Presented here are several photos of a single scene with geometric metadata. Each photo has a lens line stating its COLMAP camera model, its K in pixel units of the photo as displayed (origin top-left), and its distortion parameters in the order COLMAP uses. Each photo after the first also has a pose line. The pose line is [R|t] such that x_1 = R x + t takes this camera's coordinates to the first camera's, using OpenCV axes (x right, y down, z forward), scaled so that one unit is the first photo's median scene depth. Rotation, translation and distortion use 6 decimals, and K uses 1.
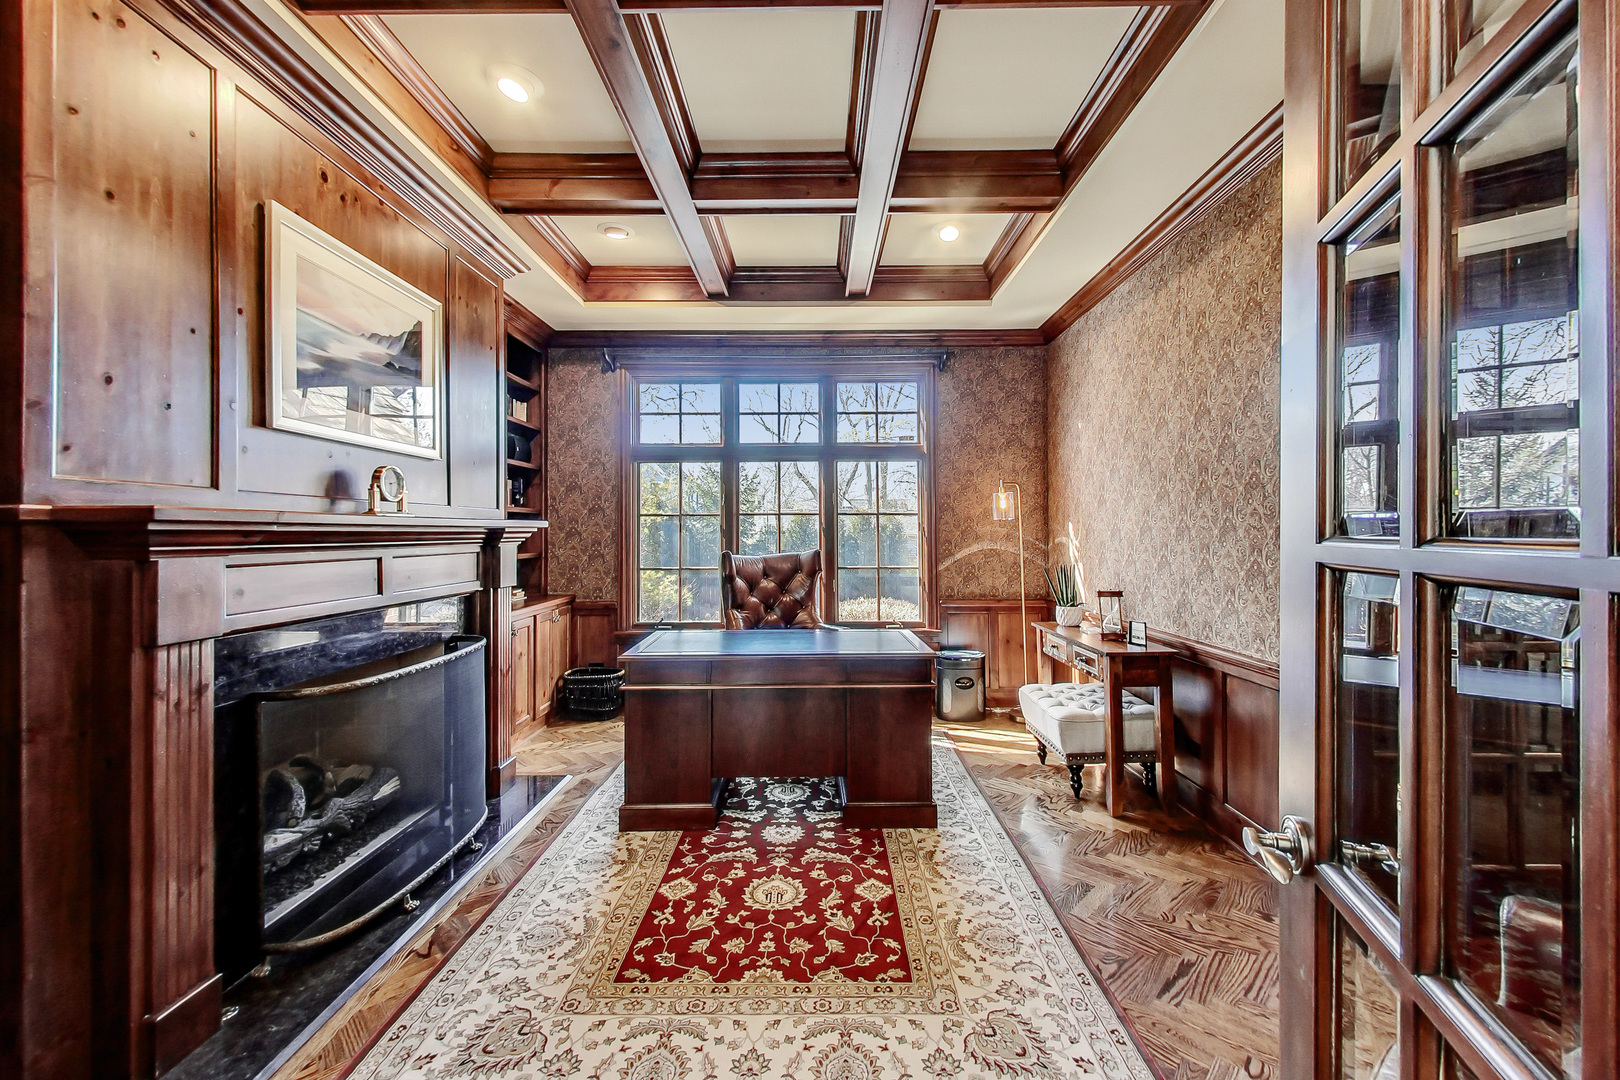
lens RADIAL K [[613.5, 0, 812.7], [0, 613.5, 533.1], [0, 0, 1]] dist [-0.007217, -0.000338]
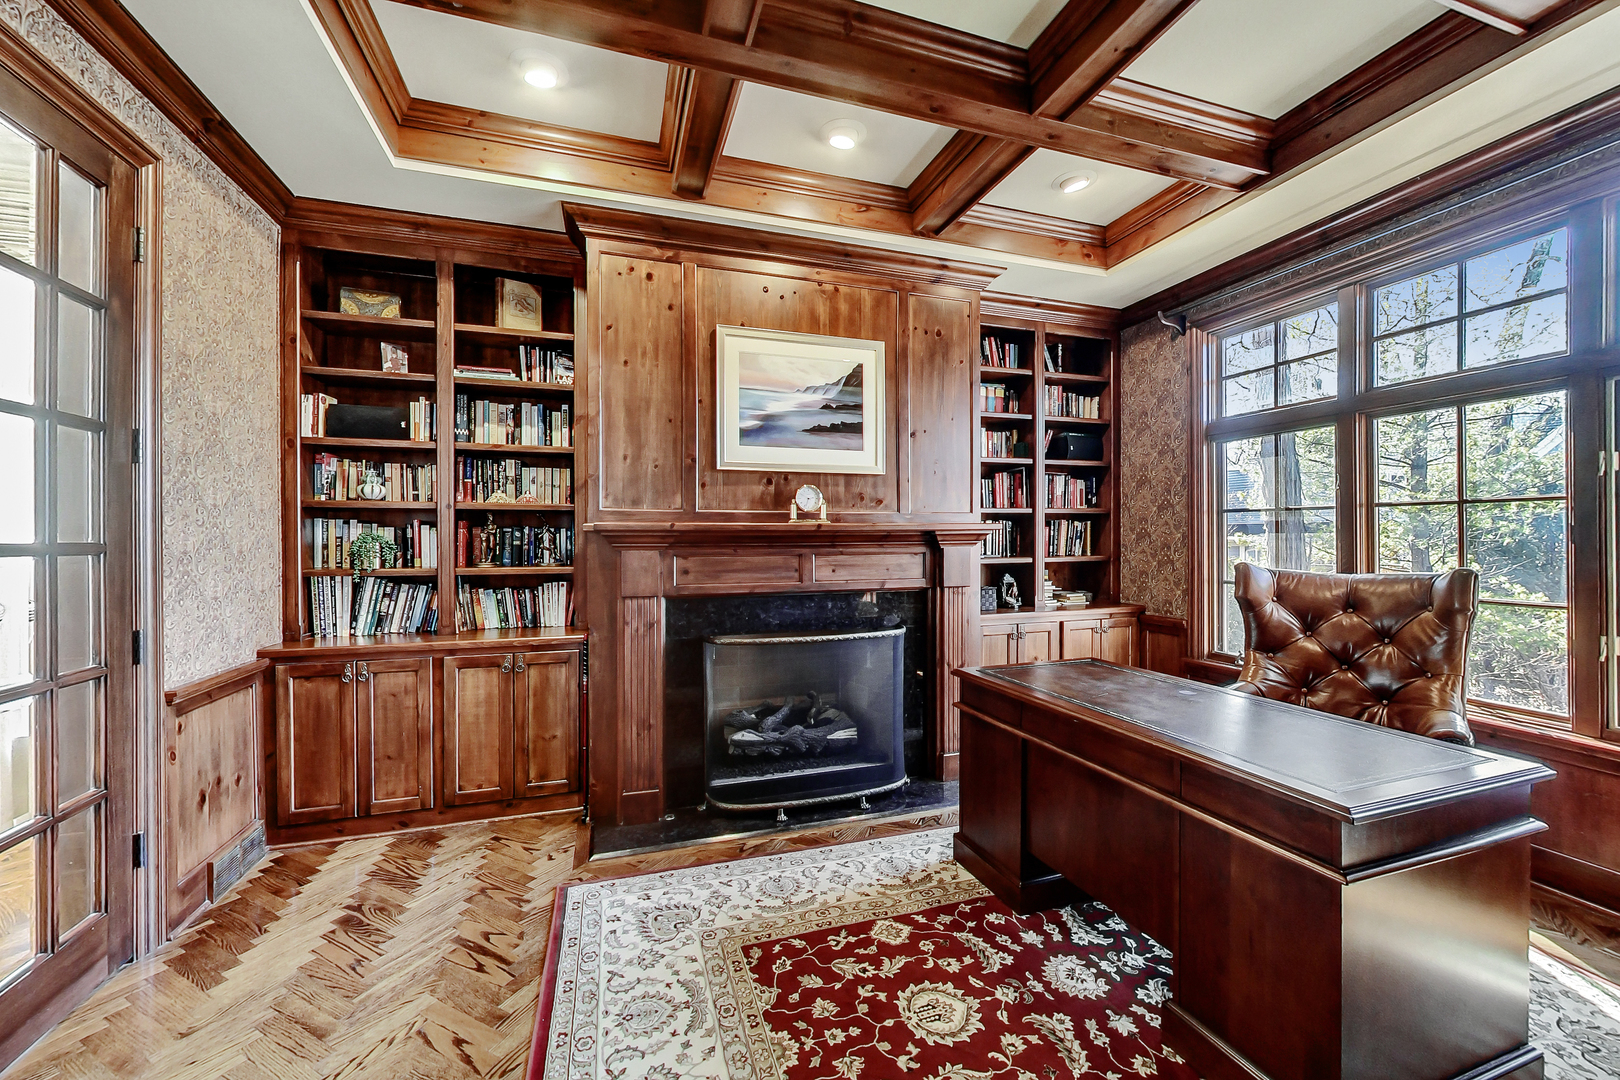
lens RADIAL K [[613.5, 0, 806.8], [0, 613.5, 536.9], [0, 0, 1]] dist [-0.007217, -0.000338]
pose [[0.333769, 0.003334, -0.942649, 0.527249], [0.001858, 0.999989, 0.004194, -0.003313], [0.942653, -0.003151, 0.333759, 0.527524]]
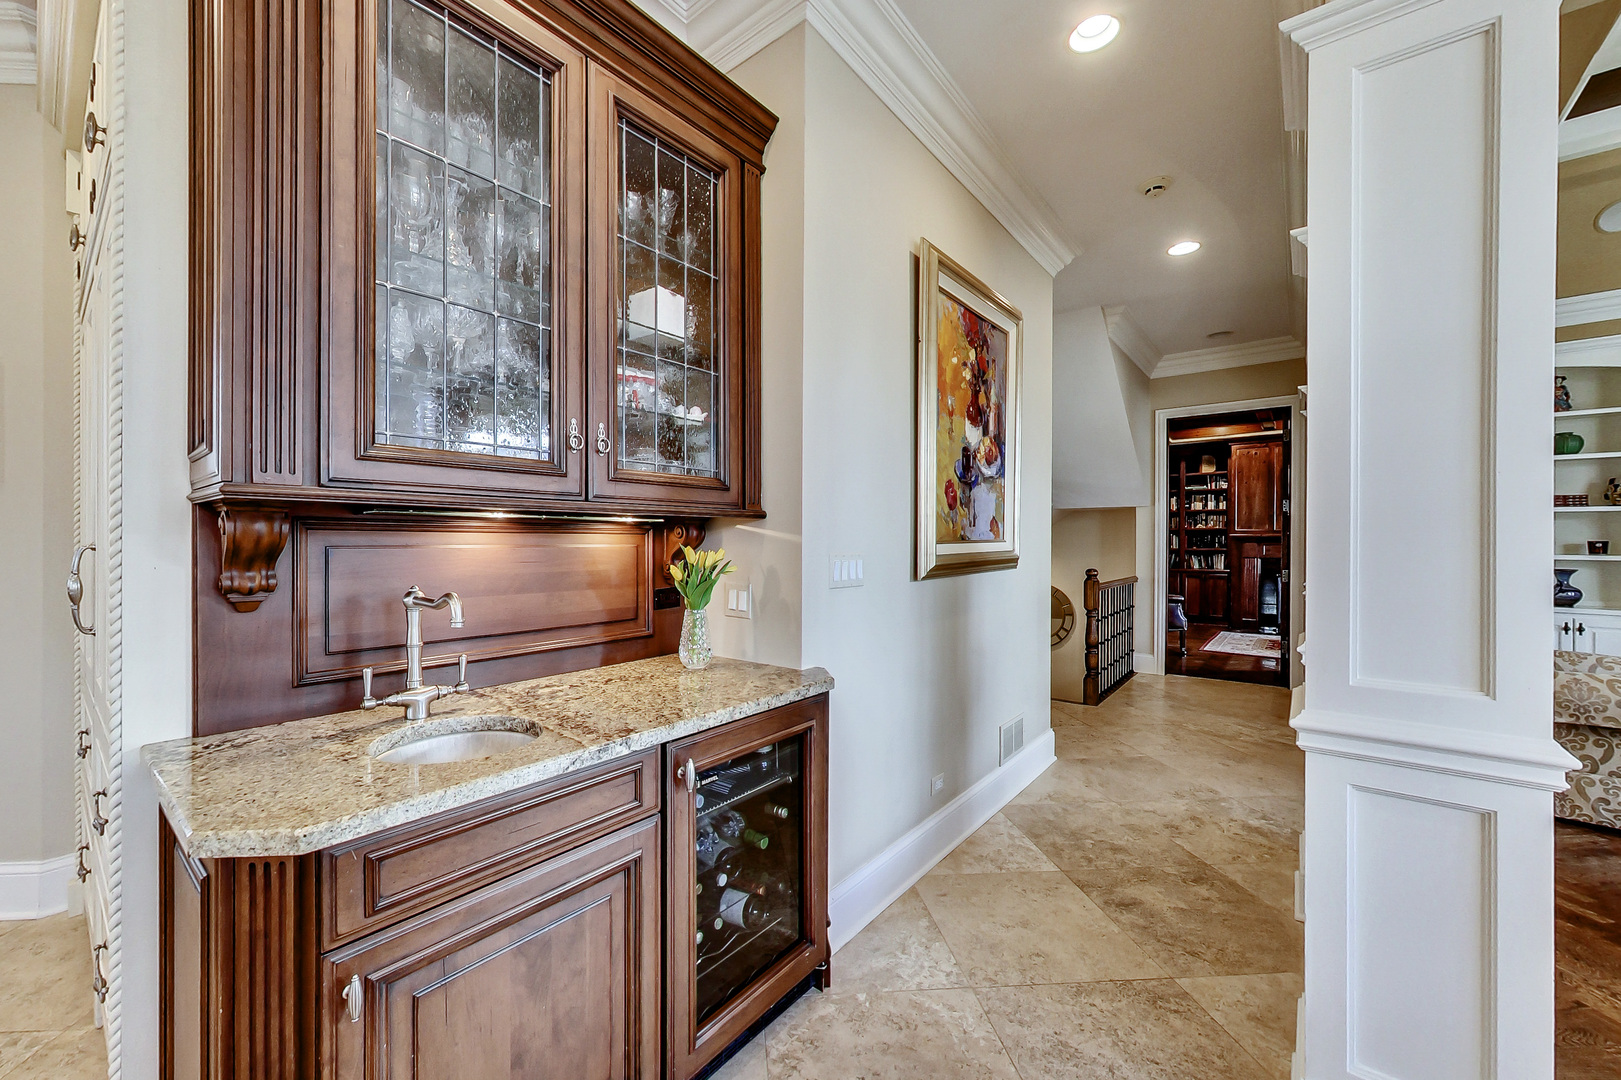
lens RADIAL K [[613.8, 0, 797.3], [0, 613.8, 546.3], [0, 0, 1]] dist [-0.007217, -0.000338]
pose [[-0.608914, 0.000982, -0.793236, 3.644344], [-0.004698, 0.999977, 0.004844, 0.036843], [0.793222, 0.006676, -0.608895, 0.684041]]
